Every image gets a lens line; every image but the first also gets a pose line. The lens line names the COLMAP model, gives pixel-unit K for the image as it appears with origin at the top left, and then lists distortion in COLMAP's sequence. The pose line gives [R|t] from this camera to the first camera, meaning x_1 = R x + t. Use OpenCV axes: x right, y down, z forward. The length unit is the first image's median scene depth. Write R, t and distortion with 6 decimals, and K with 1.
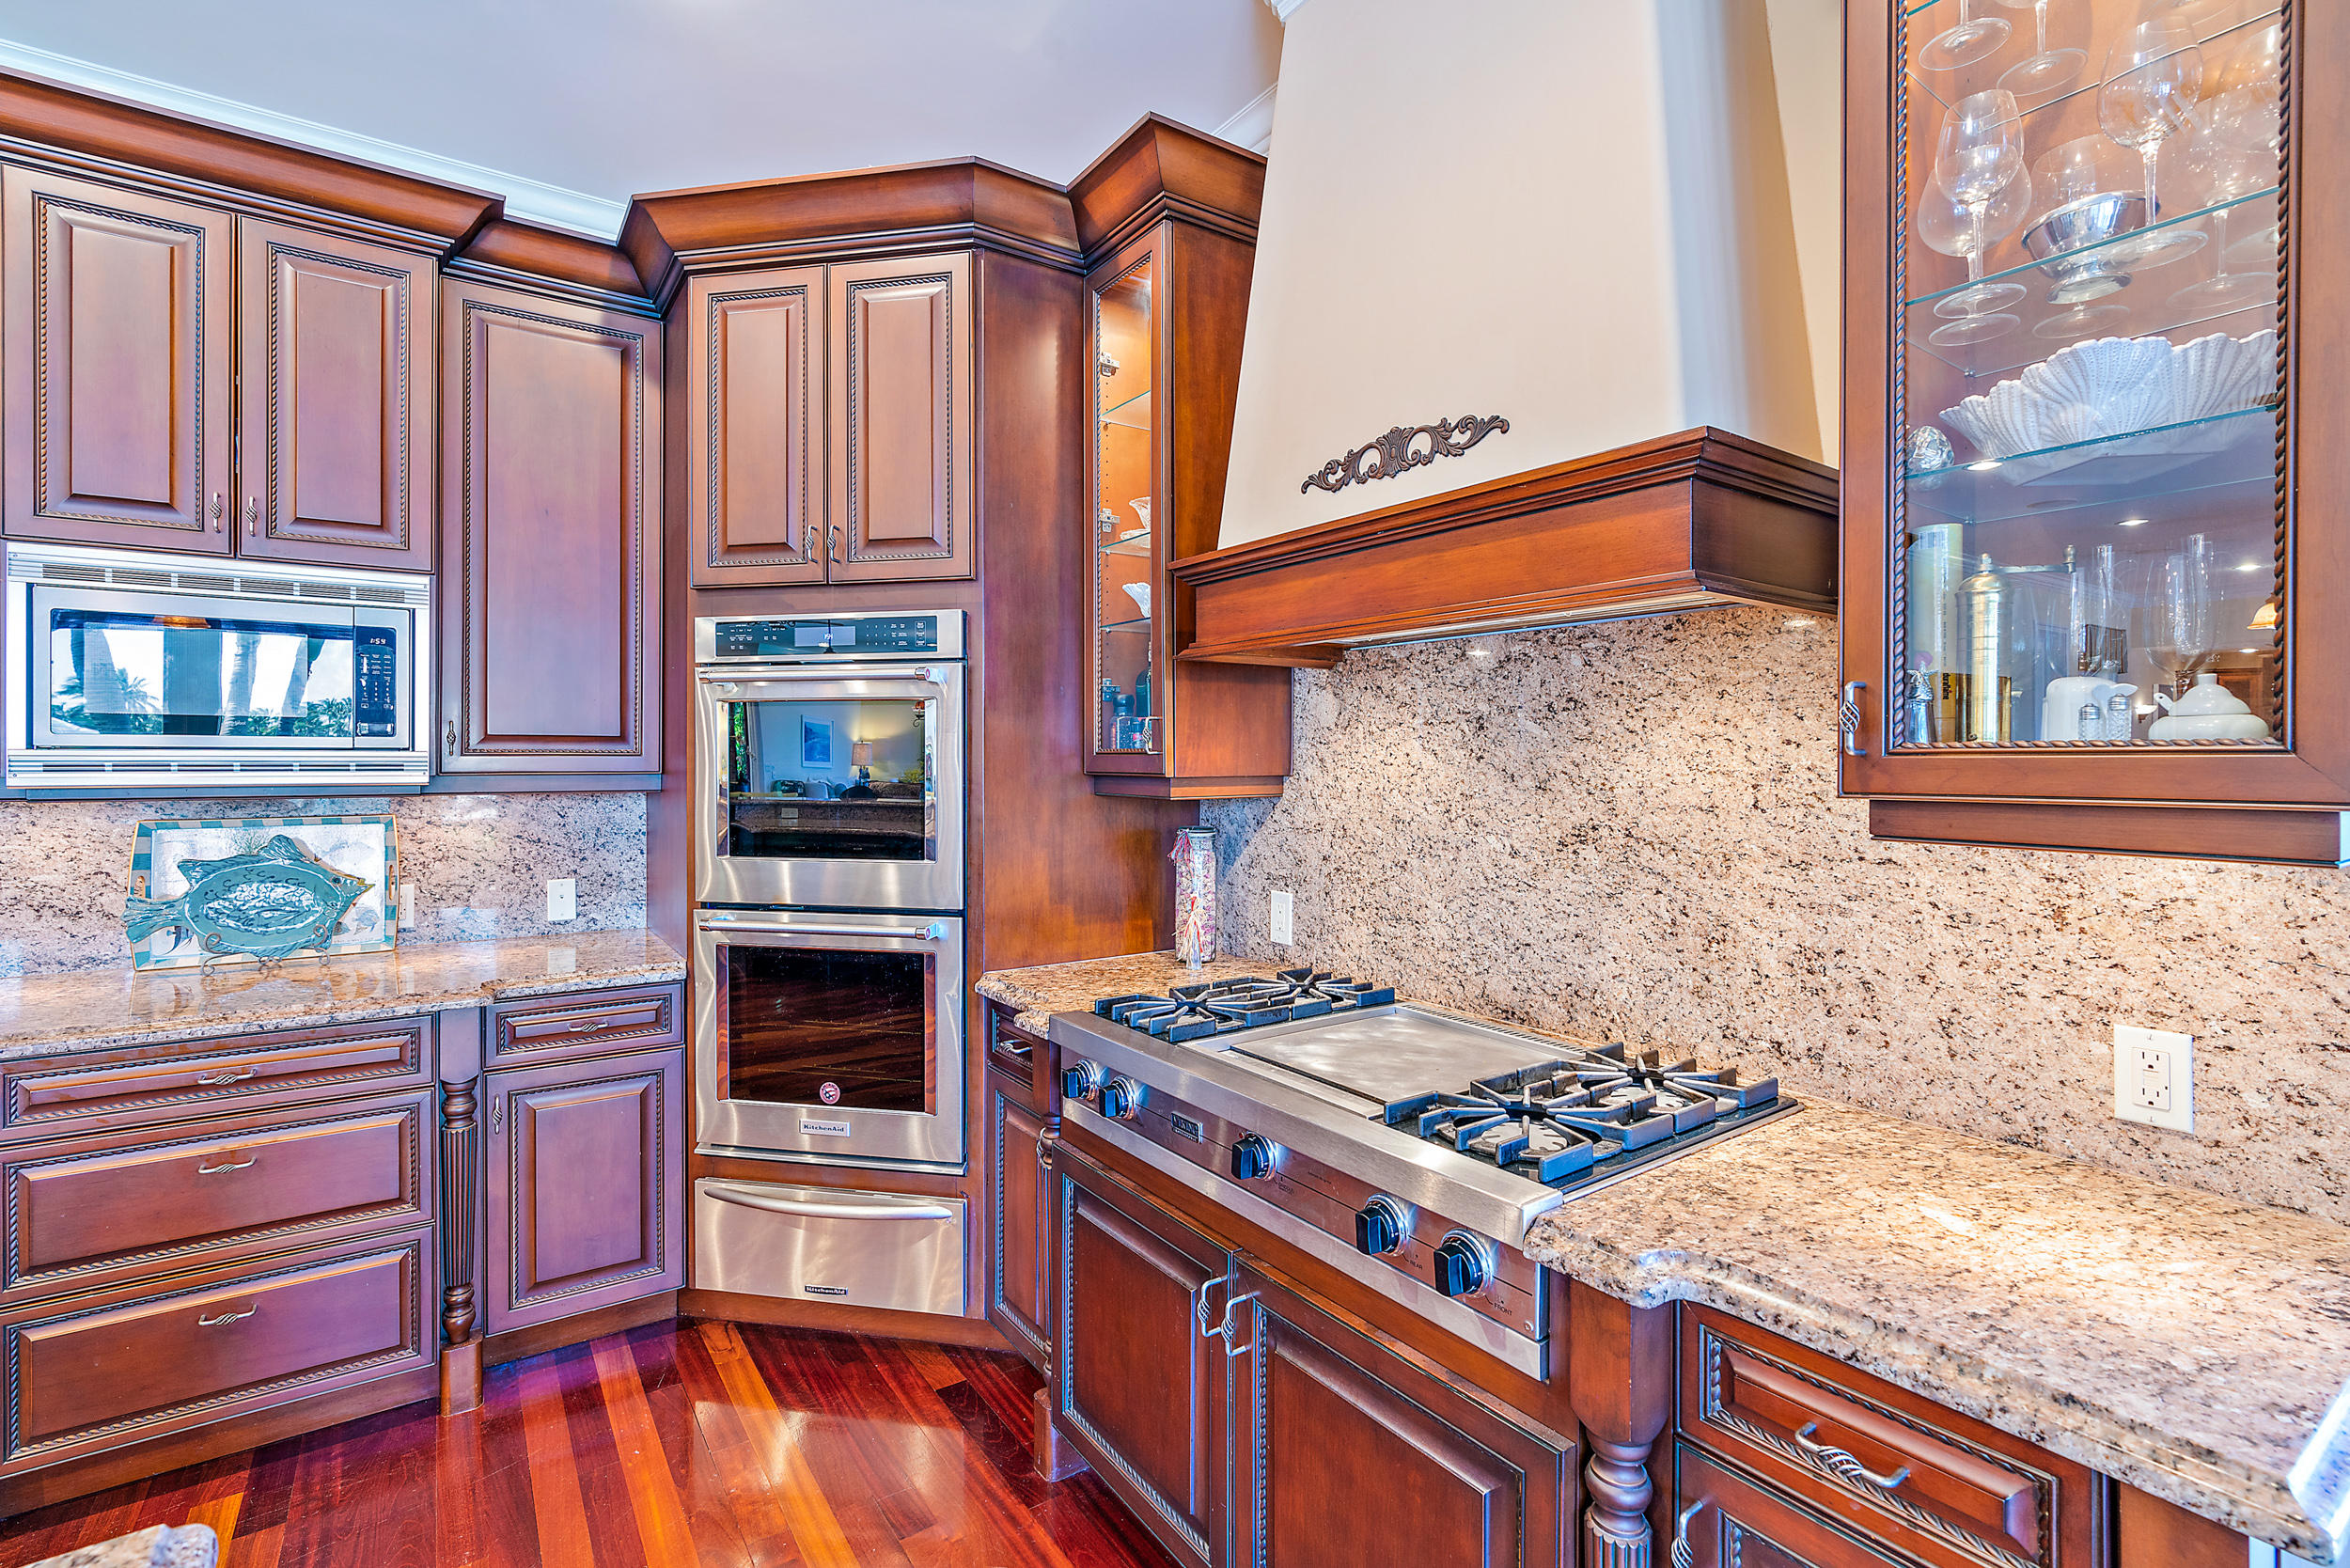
lens RADIAL K [[1065.3, 0, 1155.7], [0, 1065.3, 768.3], [0, 0, 1]] dist [-0.008073, 0.004113]
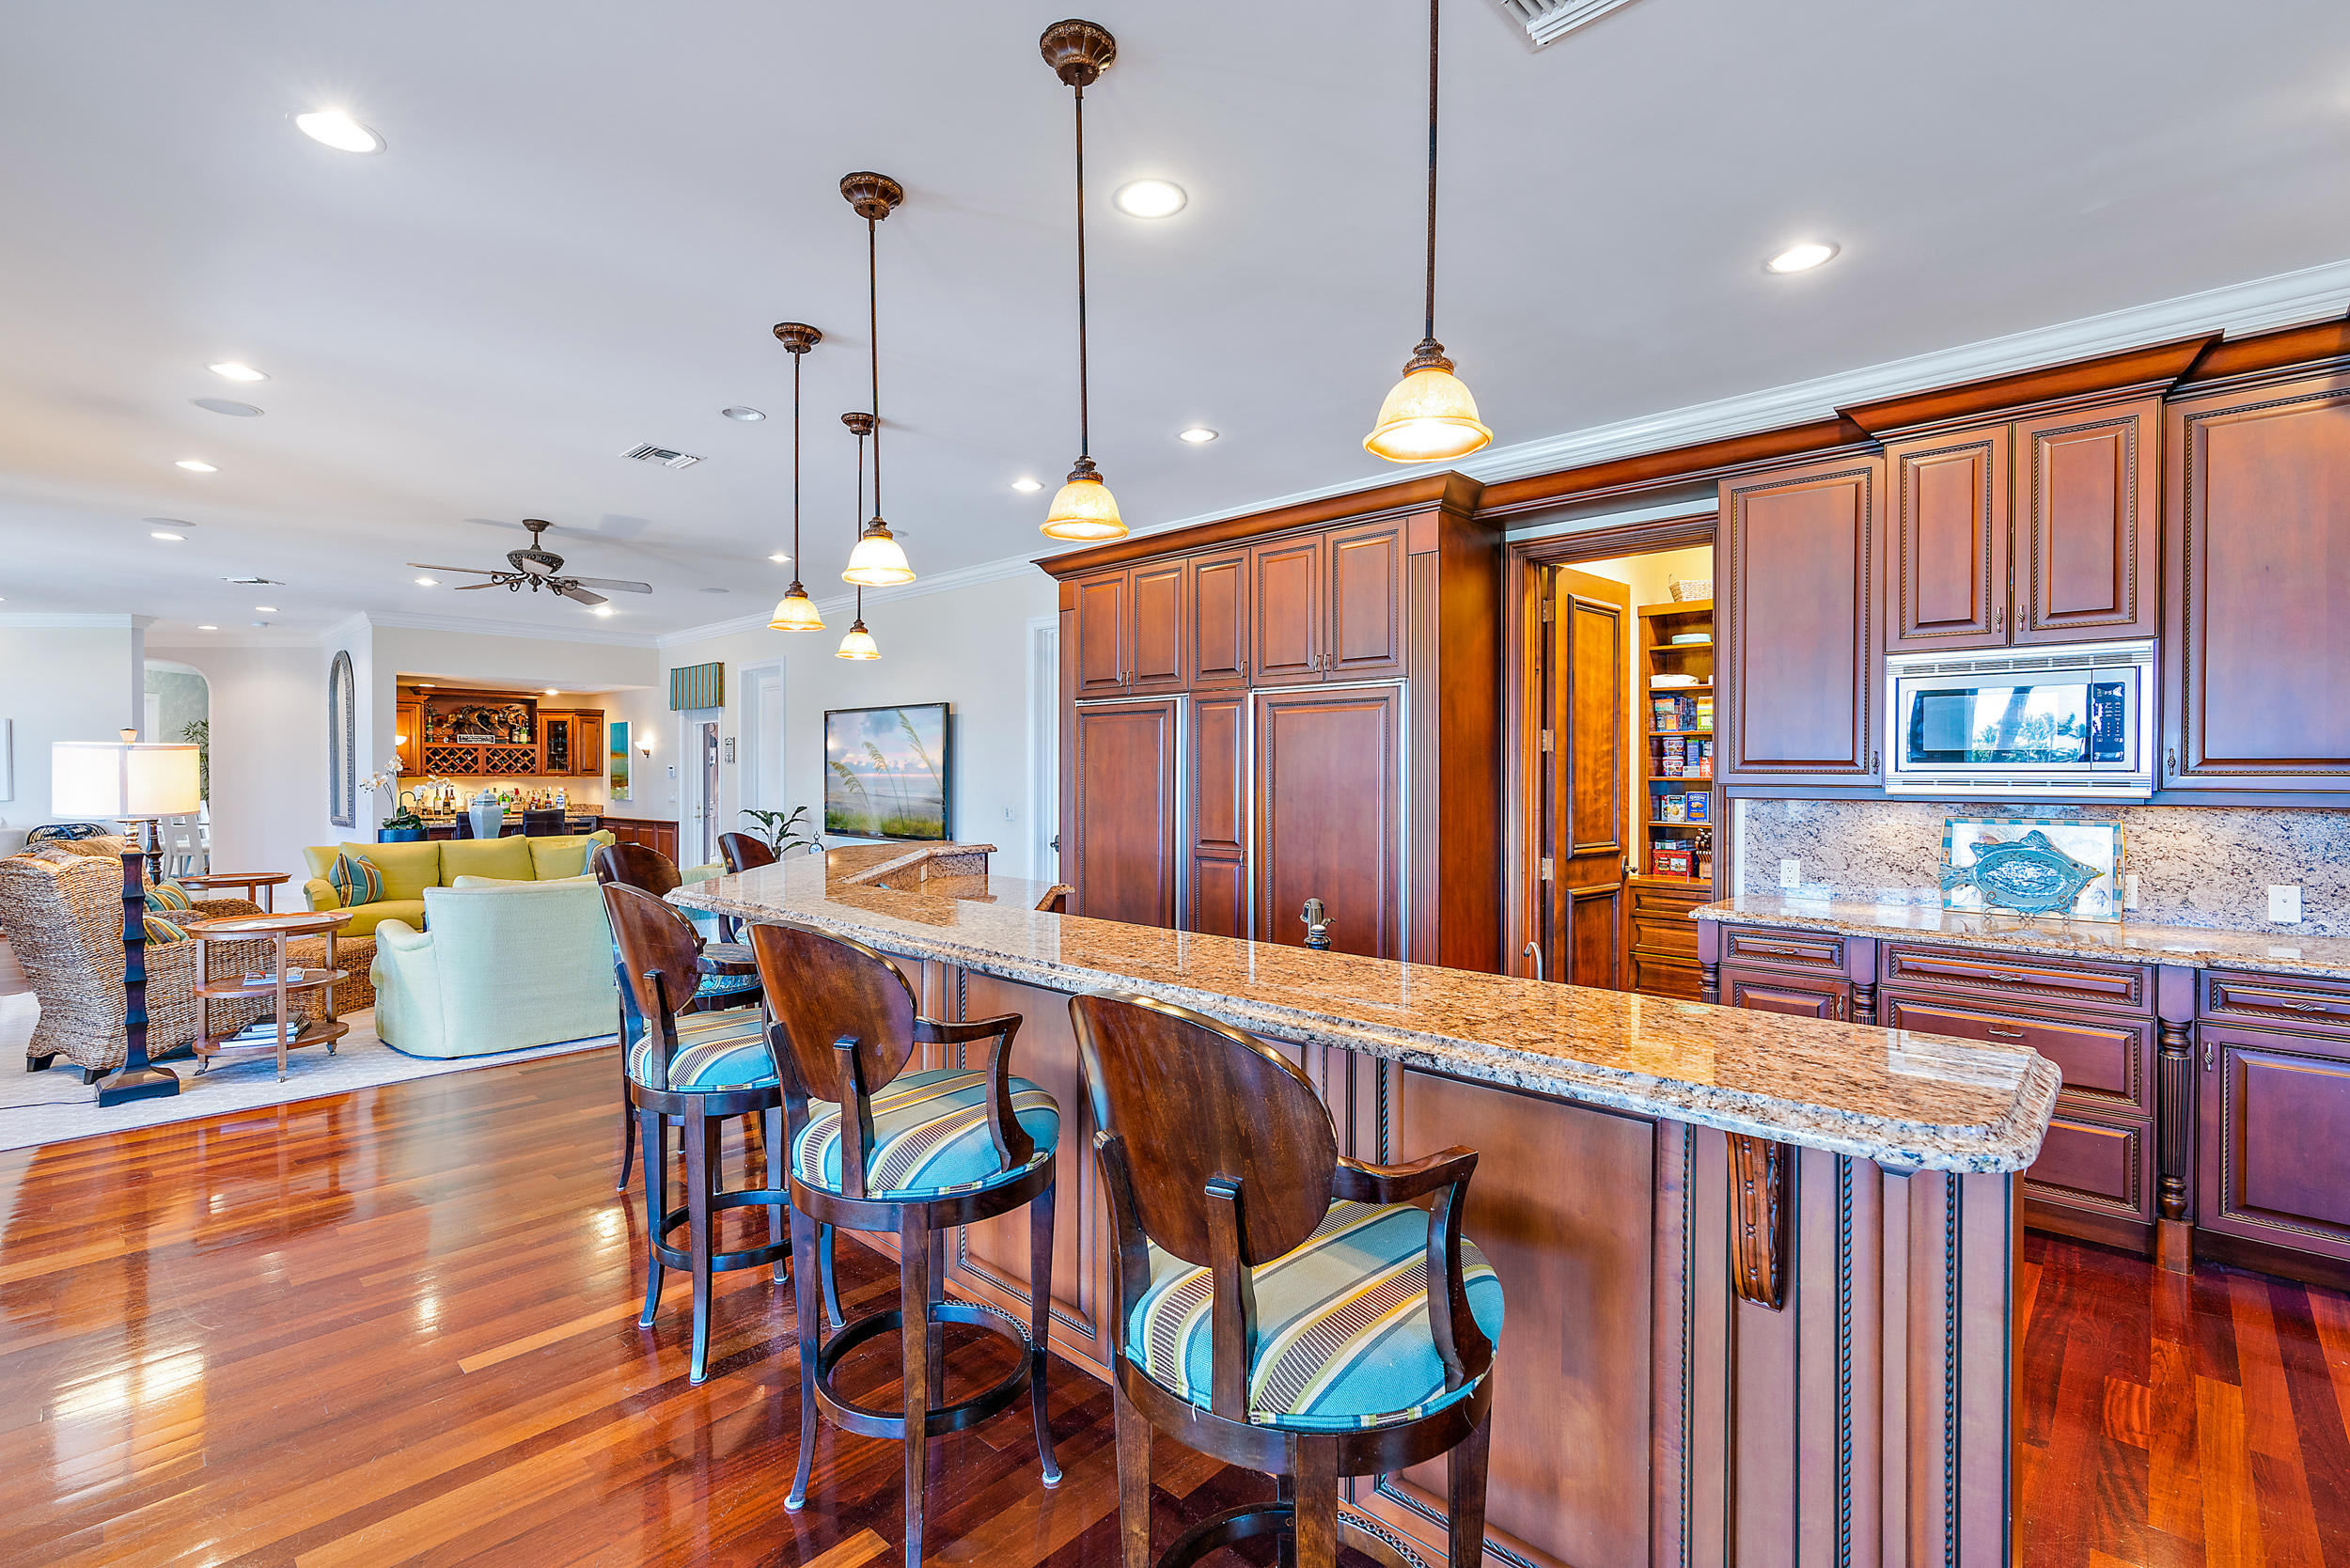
lens RADIAL K [[1065.3, 0, 1155.8], [0, 1065.3, 775.7], [0, 0, 1]] dist [-0.008073, 0.004113]
pose [[0.215921, 0.001922, -0.976409, 0.343587], [-0.009336, 0.999956, -0.000096, -0.000653], [0.976366, 0.009136, 0.215929, -0.503943]]
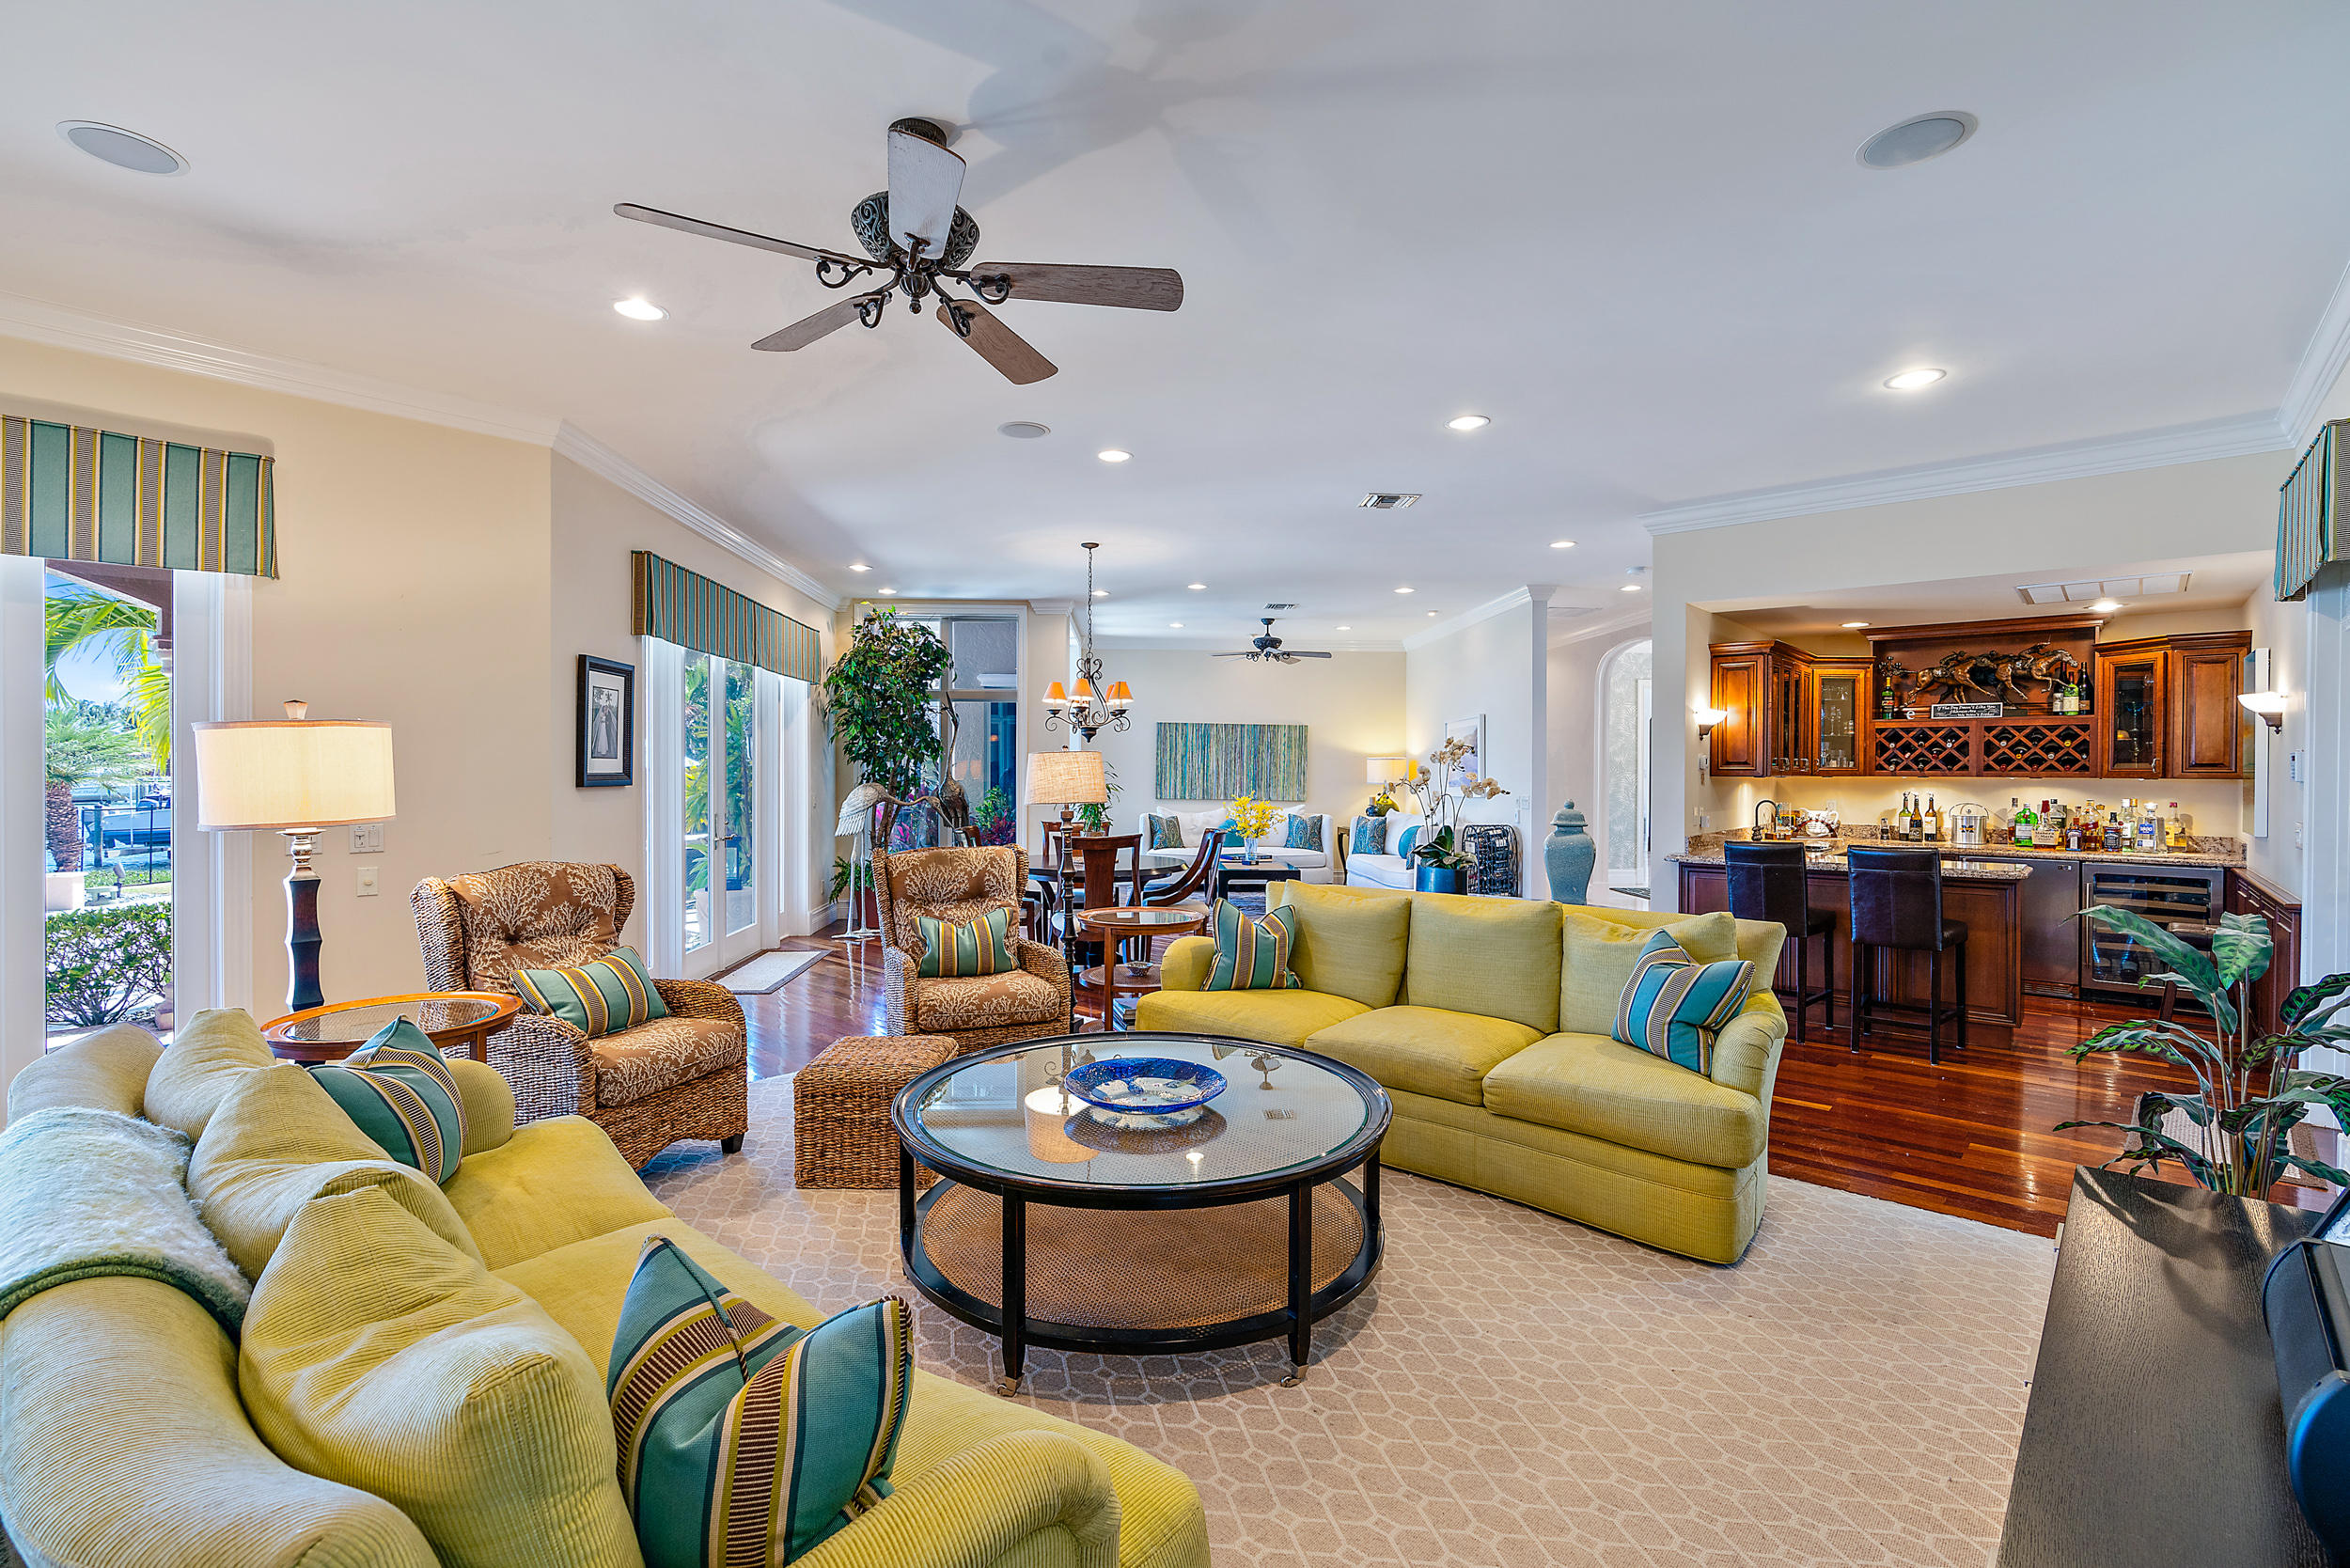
lens RADIAL K [[1065.3, 0, 1168.4], [0, 1065.3, 778.2], [0, 0, 1]] dist [-0.008073, 0.004113]
pose [[-0.969926, -0.000717, -0.243398, -2.664995], [-0.004757, 0.999860, 0.016013, -0.000310], [0.243352, 0.016690, -0.969794, -0.328954]]
